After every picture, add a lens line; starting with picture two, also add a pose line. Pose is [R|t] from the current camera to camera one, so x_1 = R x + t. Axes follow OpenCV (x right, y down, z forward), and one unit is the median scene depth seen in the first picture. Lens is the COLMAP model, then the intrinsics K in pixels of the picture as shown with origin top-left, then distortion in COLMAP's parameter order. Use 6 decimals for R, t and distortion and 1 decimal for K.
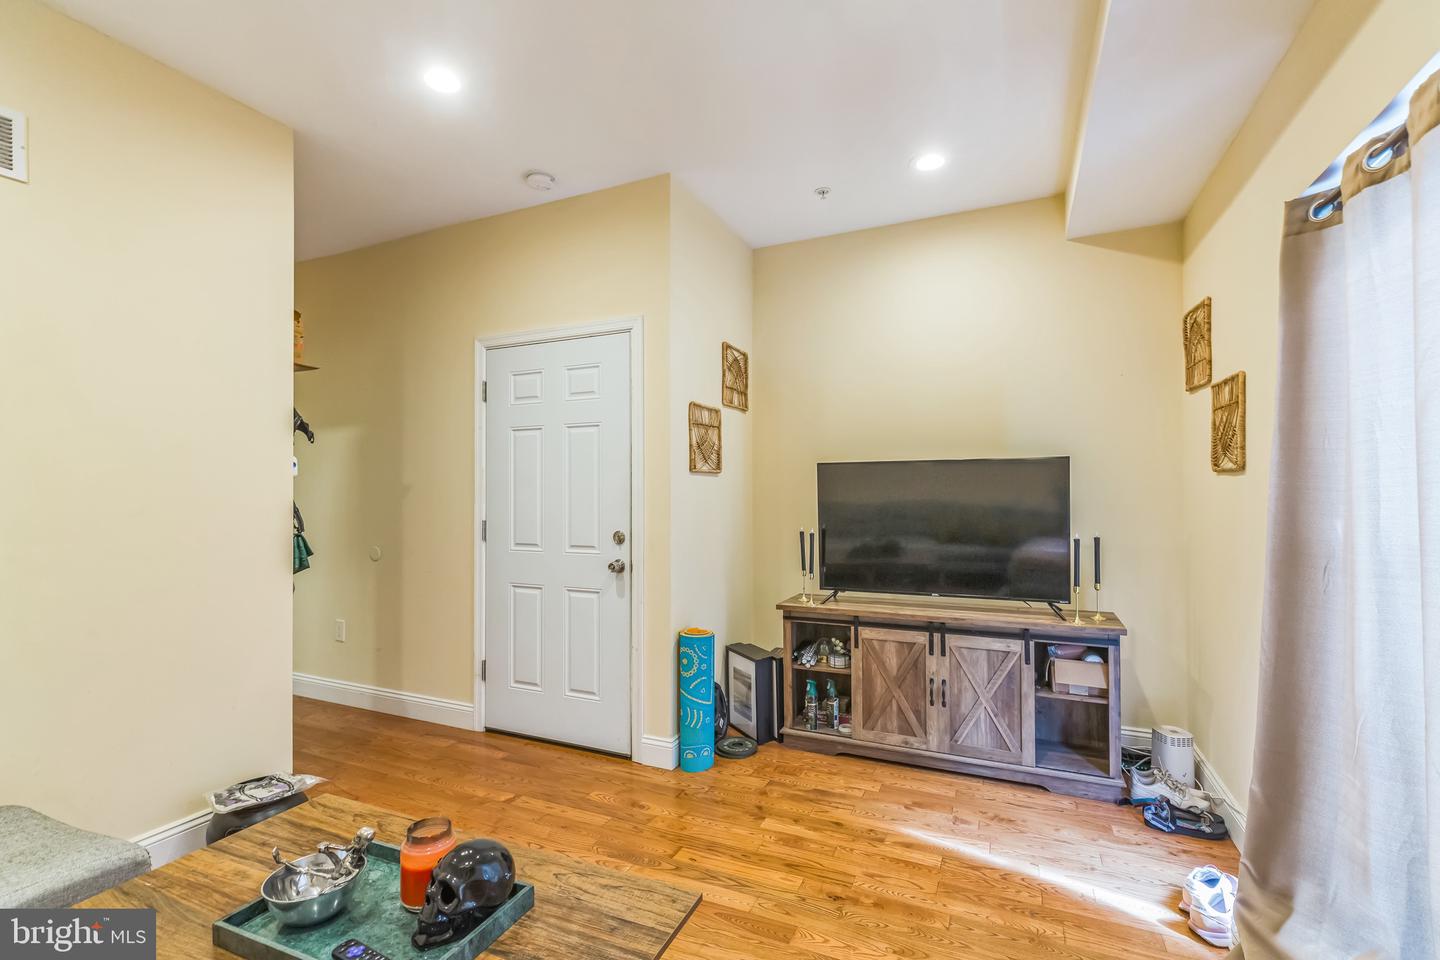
lens RADIAL K [[651.3, 0, 729.7], [0, 651.3, 494.1], [0, 0, 1]] dist [0.000425, 0.000081]
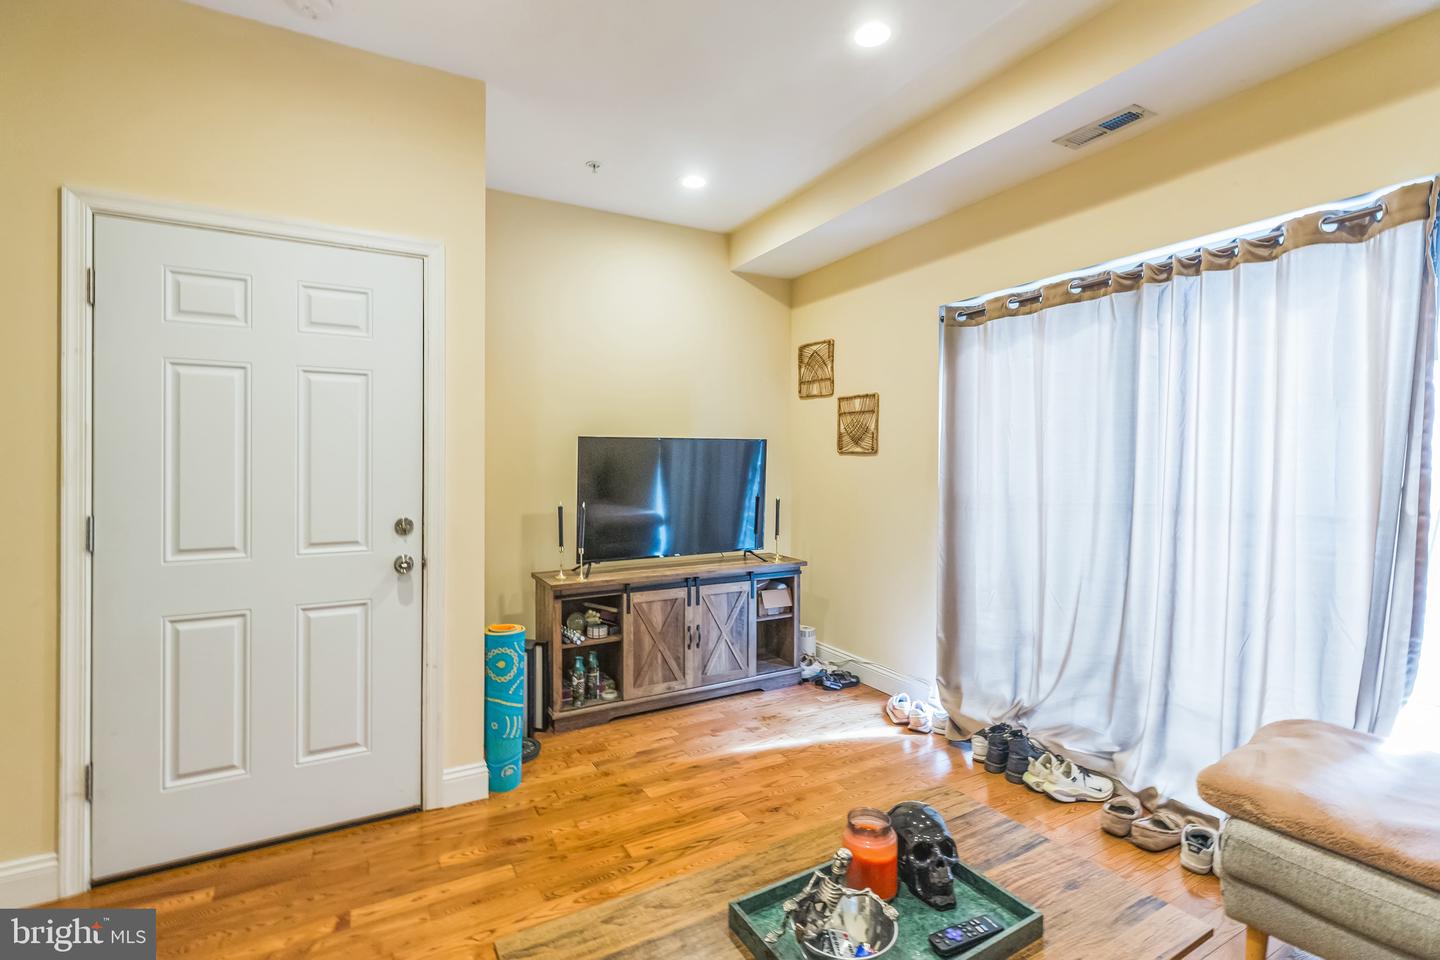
lens RADIAL K [[651.3, 0, 732.4], [0, 651.3, 468.6], [0, 0, 1]] dist [0.000425, 0.000081]
pose [[0.590725, -0.004888, 0.806858, -0.587212], [-0.002450, 0.999966, 0.007852, -0.007889], [-0.806869, -0.006615, 0.590693, 0.255440]]
